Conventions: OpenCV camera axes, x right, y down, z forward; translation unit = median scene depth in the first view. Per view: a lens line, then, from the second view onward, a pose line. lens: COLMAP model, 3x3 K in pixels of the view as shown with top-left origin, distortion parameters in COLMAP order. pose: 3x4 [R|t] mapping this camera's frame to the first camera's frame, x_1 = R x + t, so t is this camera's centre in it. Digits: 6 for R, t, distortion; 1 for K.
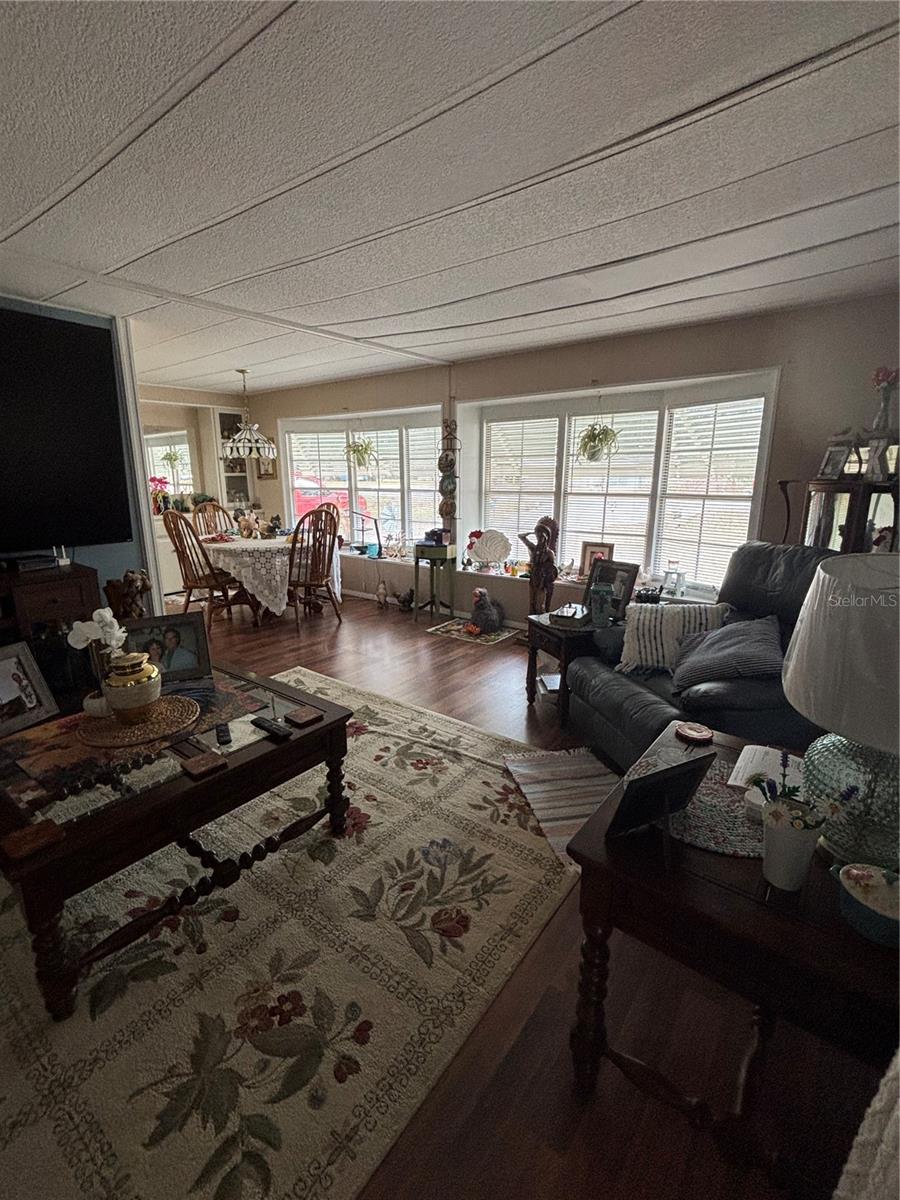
lens RADIAL K [[533.7, 0, 449.6], [0, 533.7, 599.2], [0, 0, 1]] dist [0.004978, -0.000455]
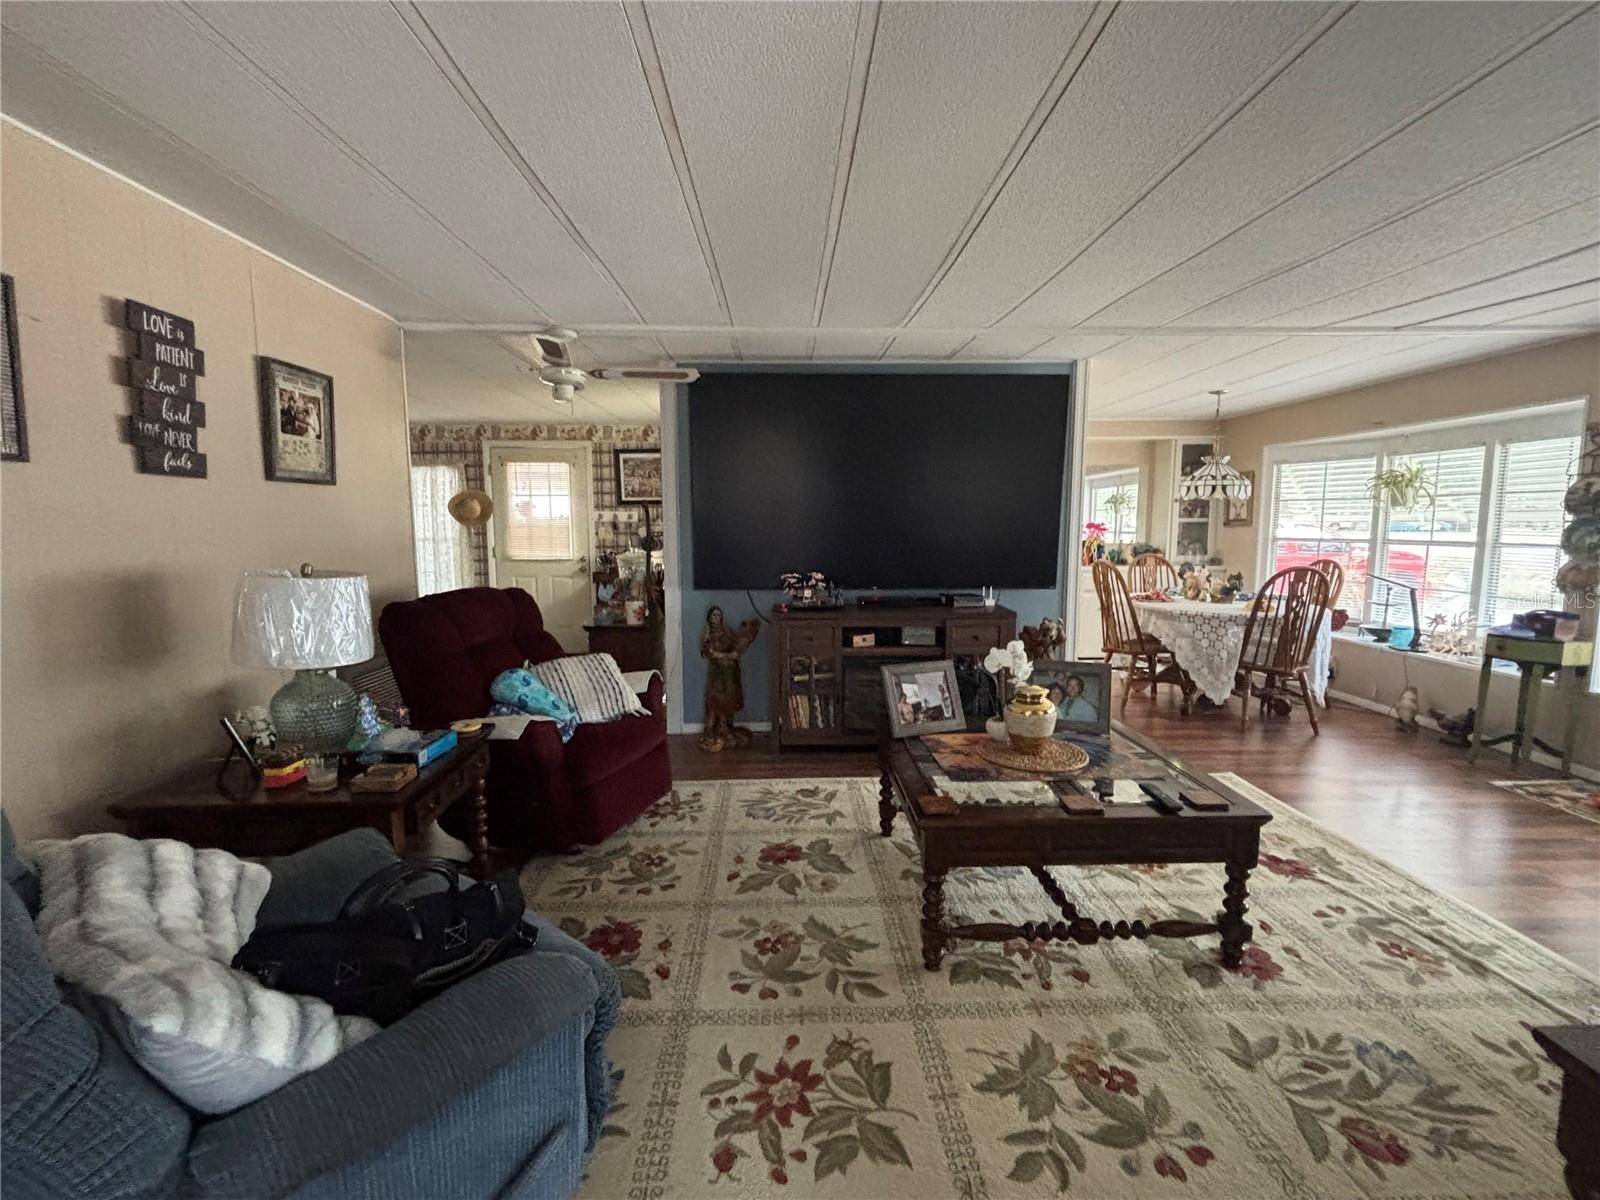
lens RADIAL K [[711.6, 0, 797.6], [0, 711.6, 601.4], [0, 0, 1]] dist [0.004978, -0.000455]
pose [[0.629899, 0.088933, -0.771568, 0.109049], [-0.179048, 0.983292, -0.032835, 0.044306], [0.755757, 0.158831, 0.635298, -0.161930]]
